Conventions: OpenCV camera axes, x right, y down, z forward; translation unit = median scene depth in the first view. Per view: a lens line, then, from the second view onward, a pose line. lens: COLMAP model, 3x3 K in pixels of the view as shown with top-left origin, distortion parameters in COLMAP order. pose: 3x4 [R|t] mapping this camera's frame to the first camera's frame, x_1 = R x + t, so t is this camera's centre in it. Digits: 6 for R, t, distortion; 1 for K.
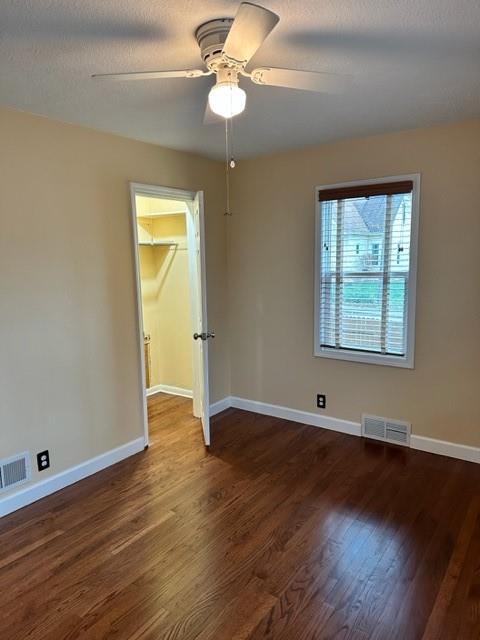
lens RADIAL K [[447.9, 0, 241.6], [0, 447.9, 322.5], [0, 0, 1]] dist [0.082197, -0.108961]
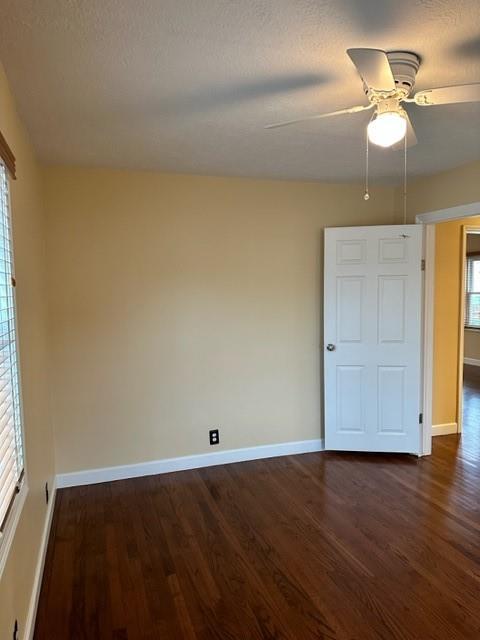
lens RADIAL K [[447.9, 0, 241.6], [0, 447.9, 322.5], [0, 0, 1]] dist [0.082197, -0.108961]
pose [[-0.584391, 0.079797, -0.807539, 0.580942], [-0.083214, 0.984014, 0.157455, -0.117011], [0.807194, 0.159214, -0.568408, 0.795678]]
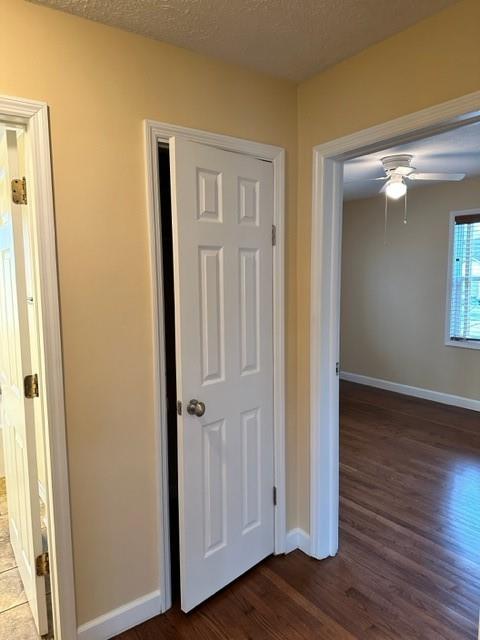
lens RADIAL K [[447.9, 0, 241.6], [0, 447.9, 322.5], [0, 0, 1]] dist [0.082197, -0.108961]
pose [[0.320781, -0.084974, 0.943334, -1.272454], [0.133592, 0.990070, 0.043756, -0.053255], [-0.937685, 0.111986, 0.328948, 0.599276]]
